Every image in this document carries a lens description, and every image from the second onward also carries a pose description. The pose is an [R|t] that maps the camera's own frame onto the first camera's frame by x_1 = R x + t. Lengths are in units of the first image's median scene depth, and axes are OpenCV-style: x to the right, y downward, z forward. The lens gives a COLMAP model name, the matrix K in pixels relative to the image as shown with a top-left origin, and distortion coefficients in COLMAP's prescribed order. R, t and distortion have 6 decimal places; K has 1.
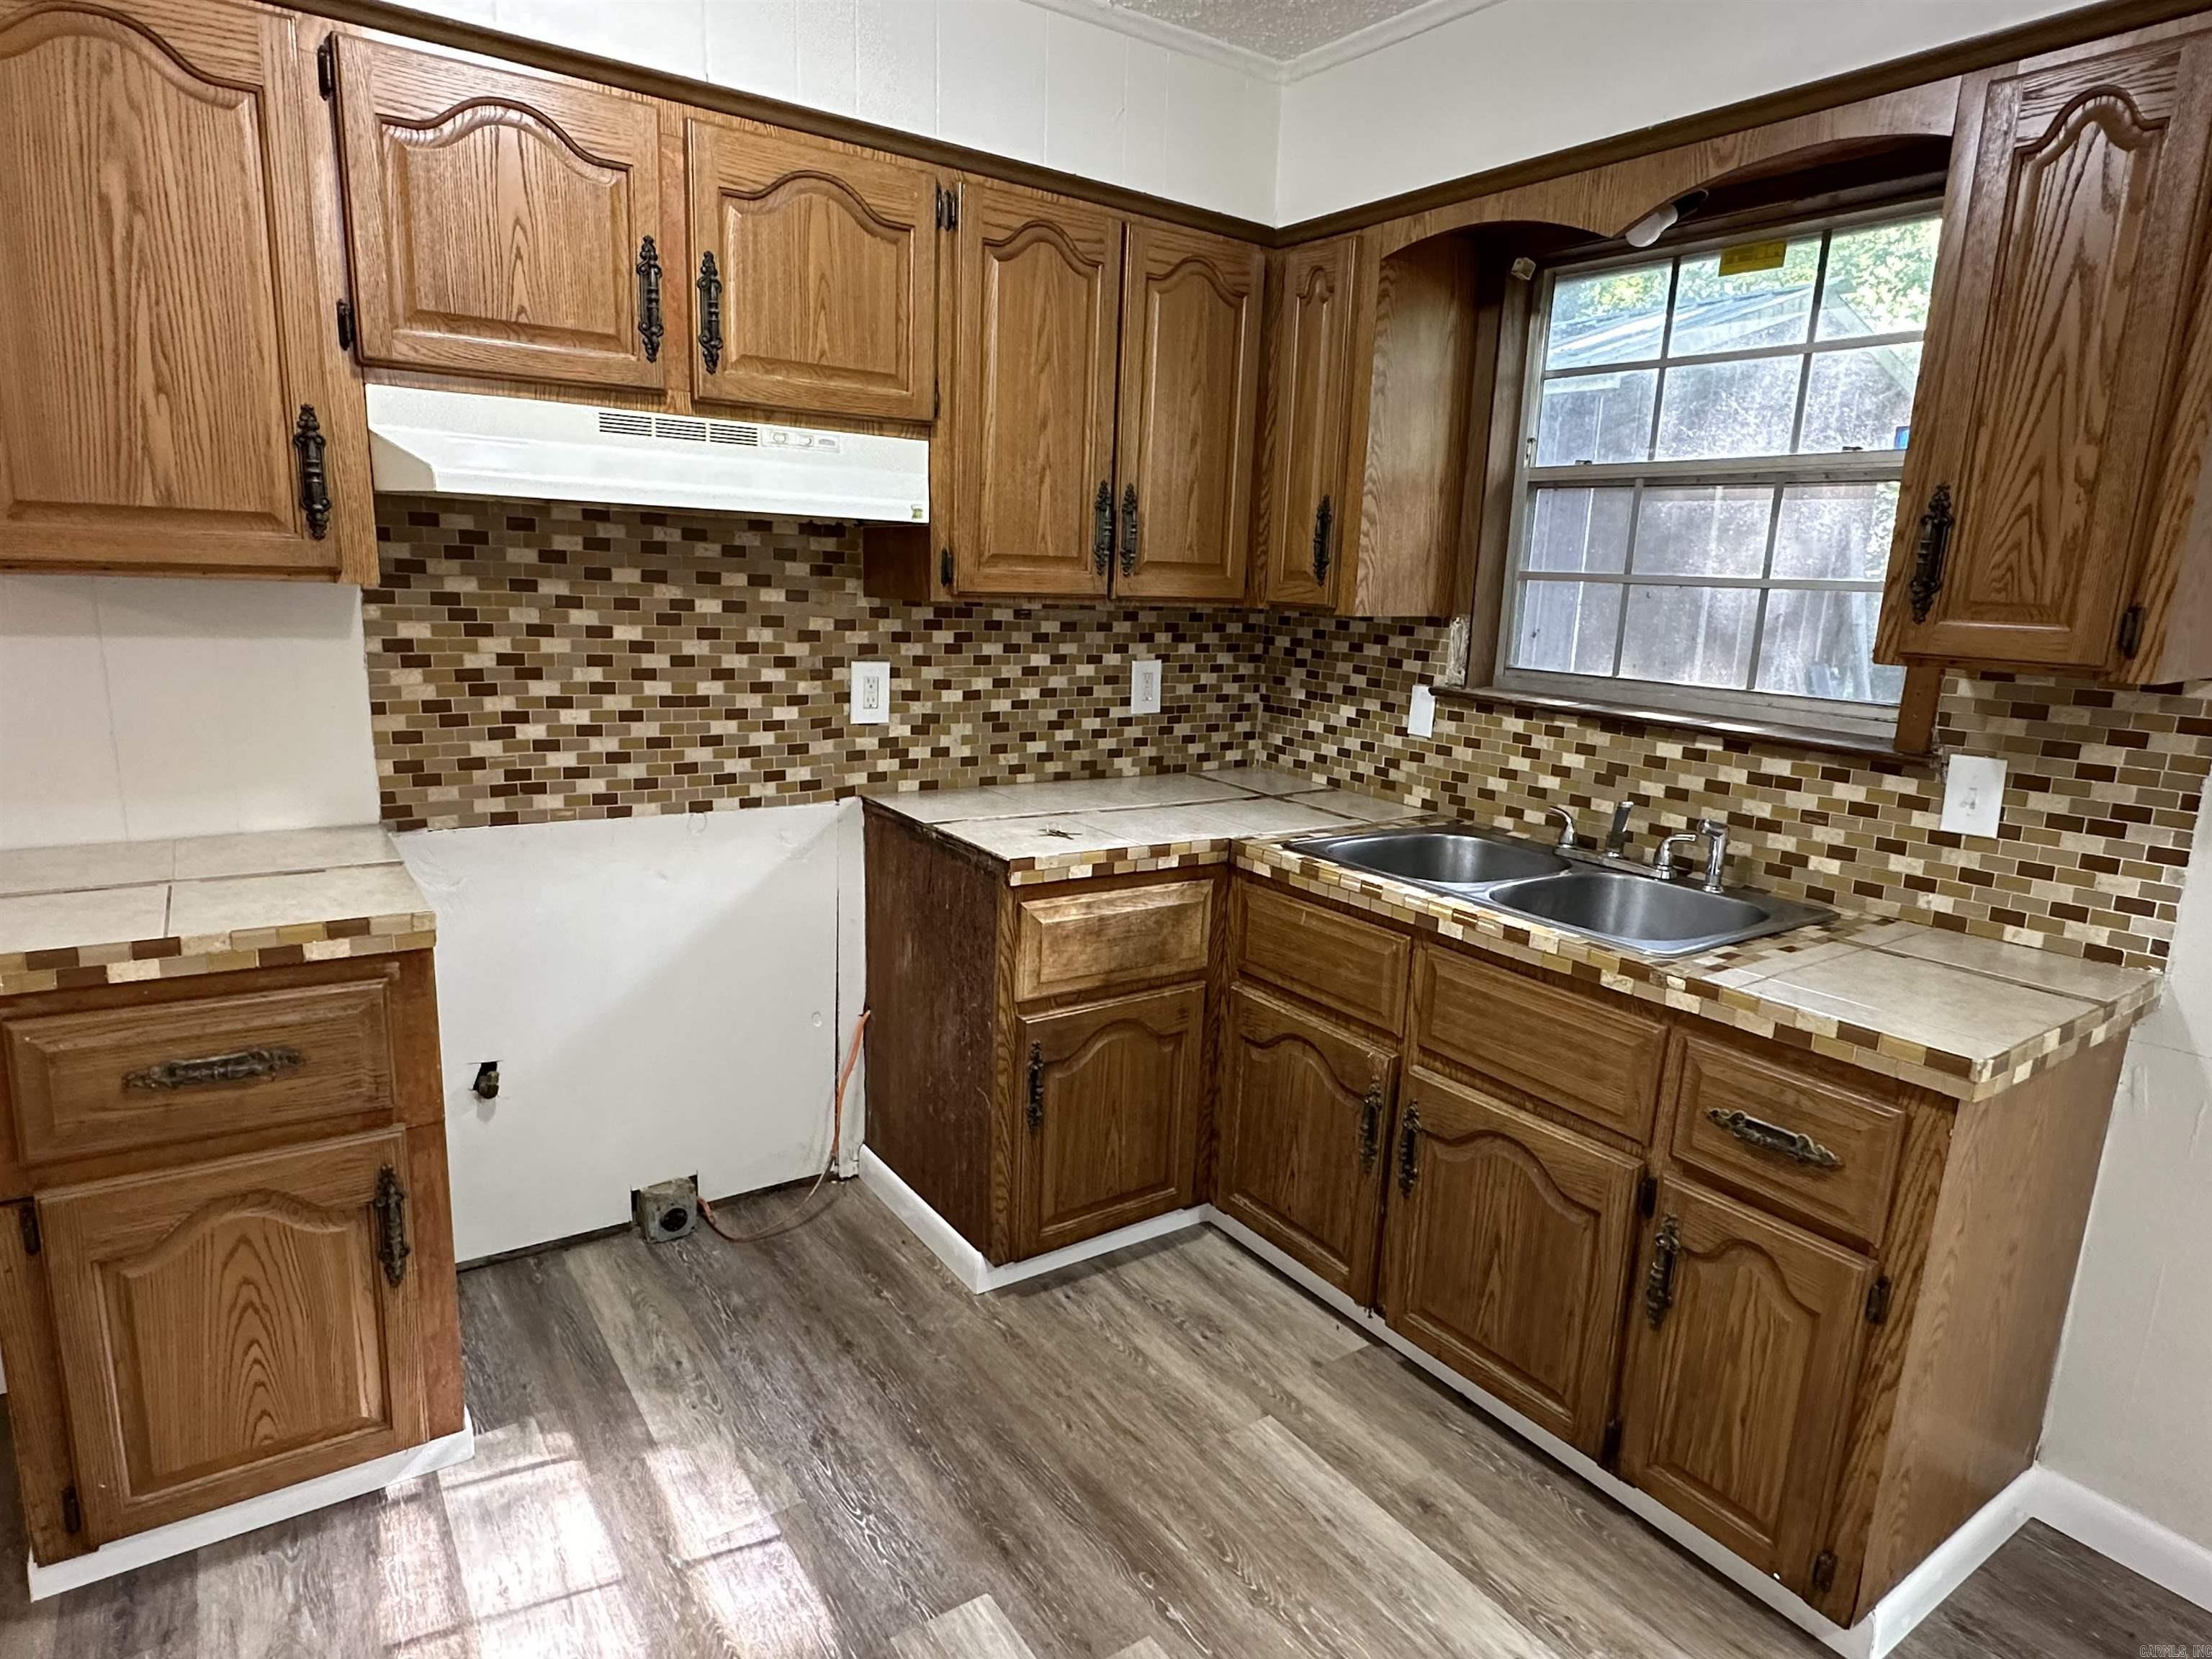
lens RADIAL K [[1260.6, 0, 1106.3], [0, 1260.6, 828.8], [0, 0, 1]] dist [-0.005243, 0.001466]
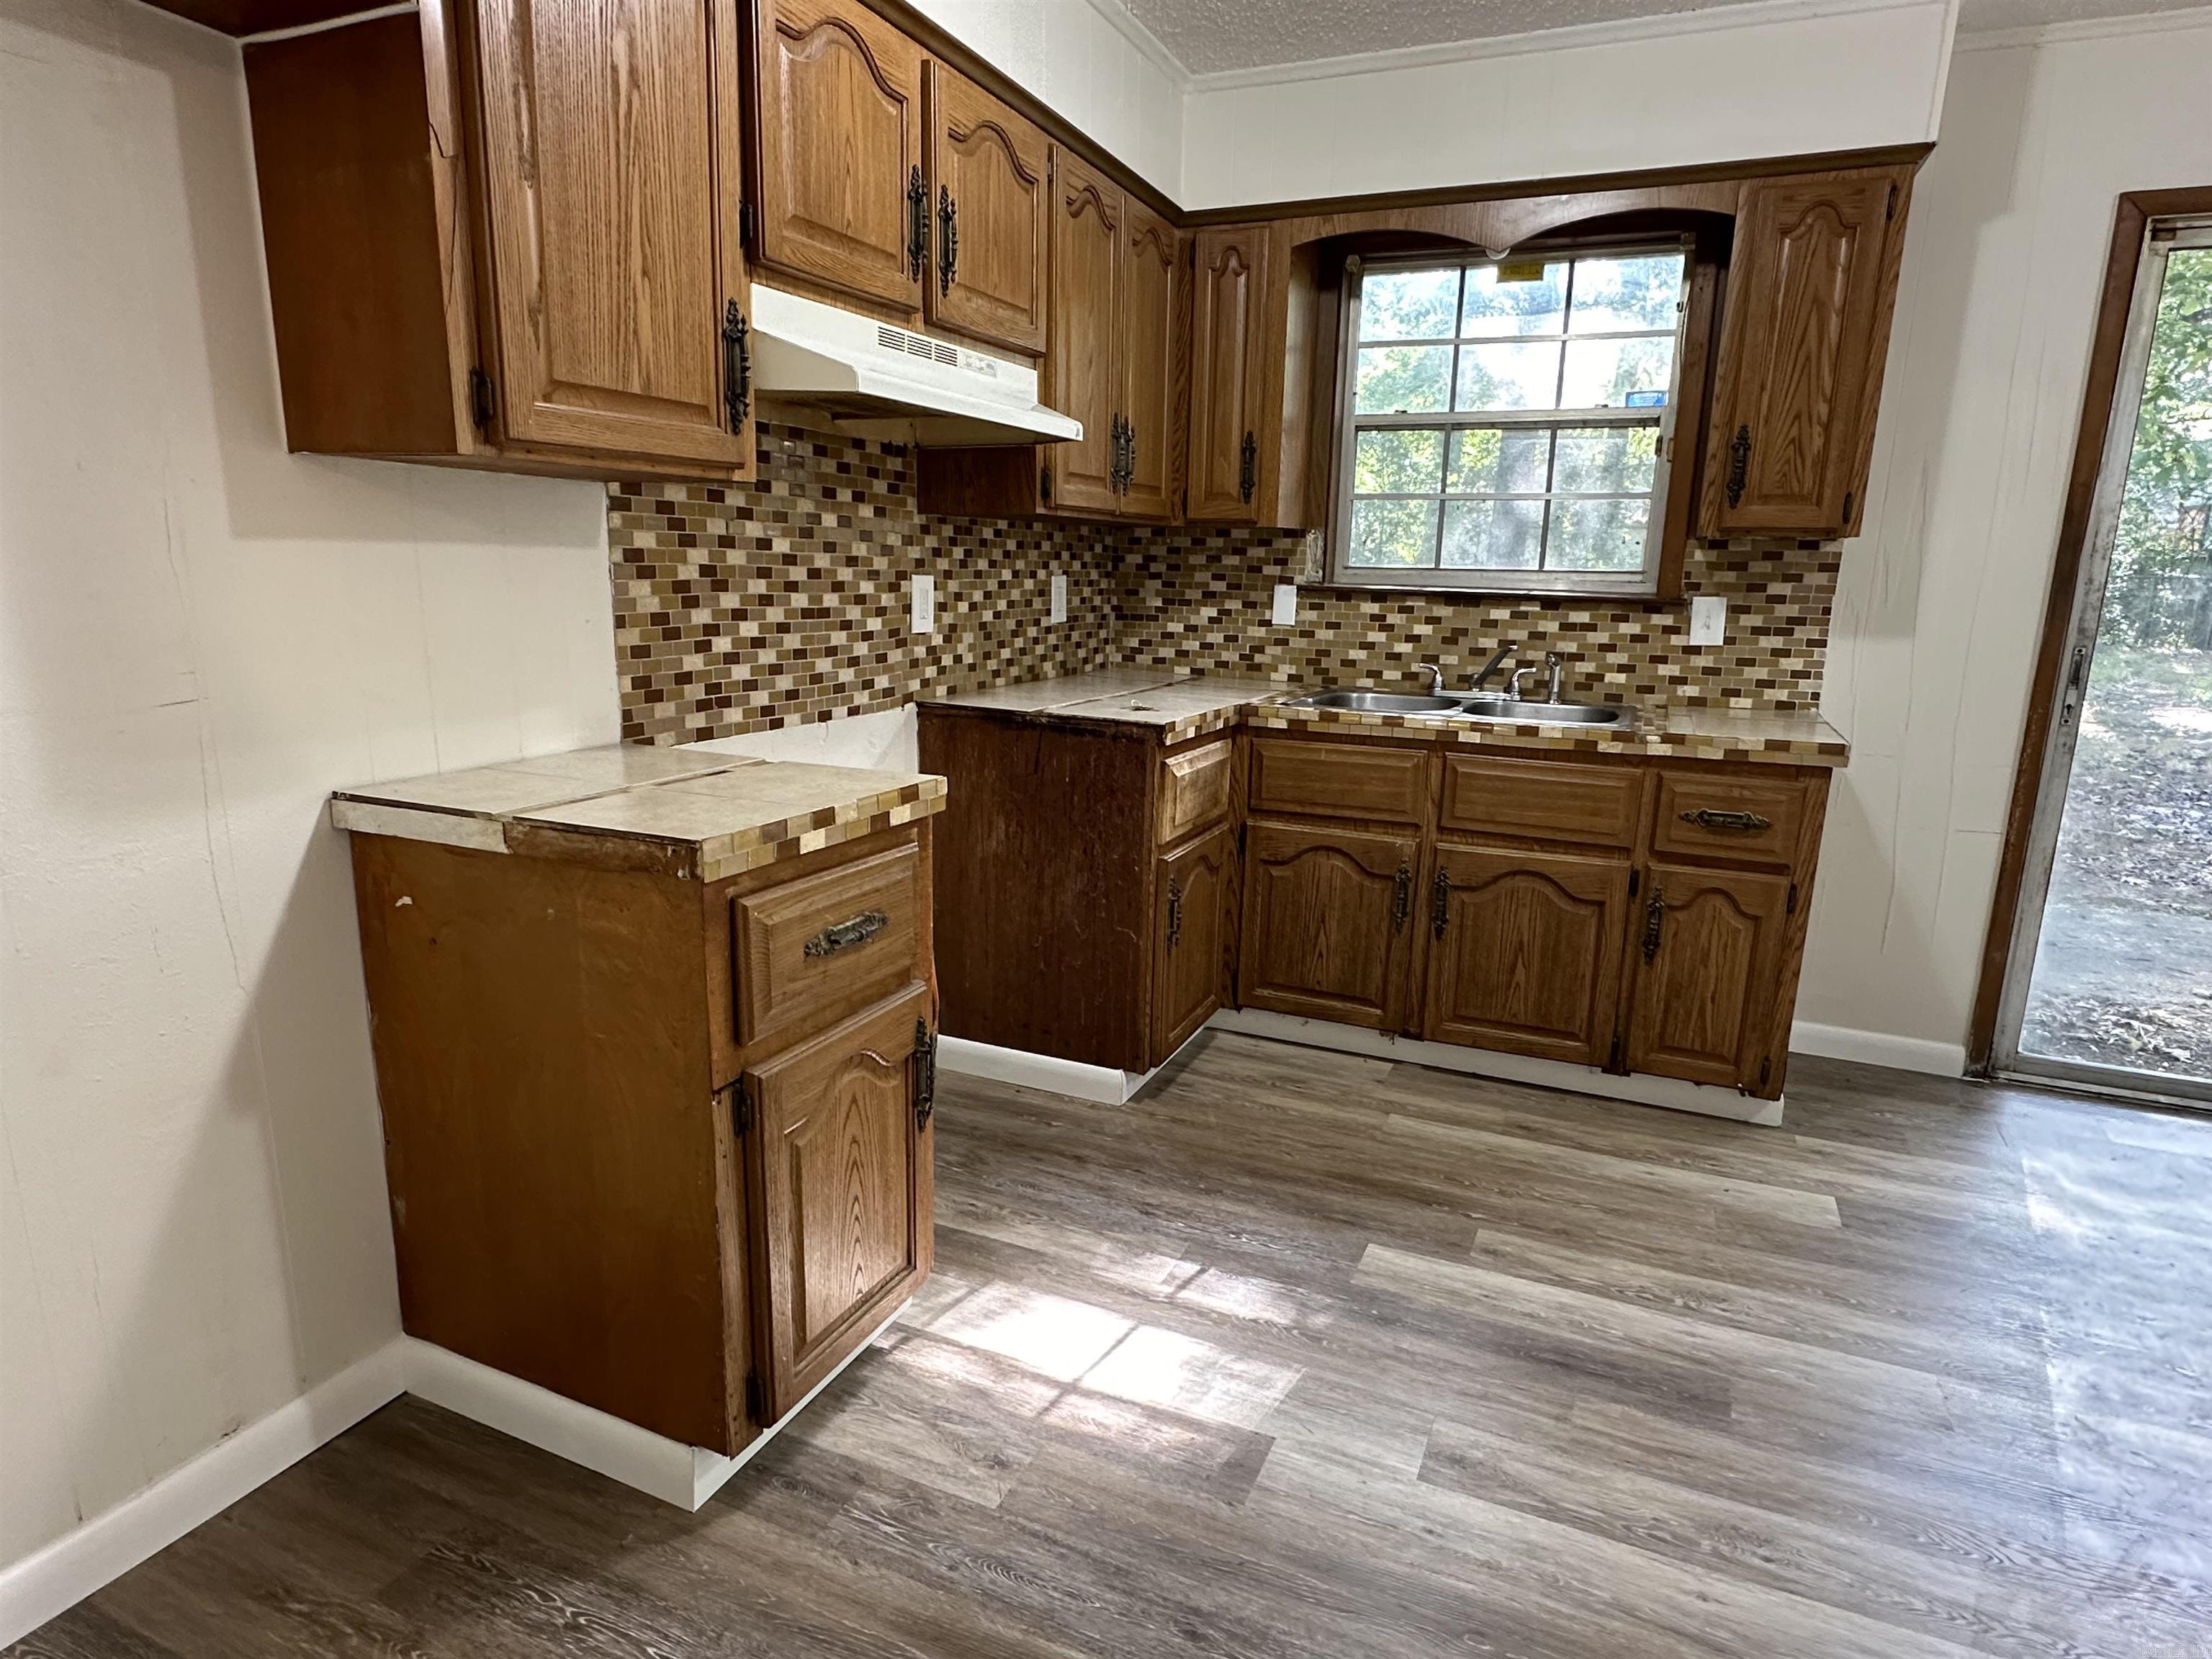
lens RADIAL K [[1260.6, 0, 1101.7], [0, 1260.6, 828.2], [0, 0, 1]] dist [-0.005243, 0.001466]
pose [[0.856904, -0.130545, 0.498672, -0.757906], [0.119257, 0.991361, 0.054596, 0.051653], [-0.501492, 0.012687, 0.865069, -0.015158]]
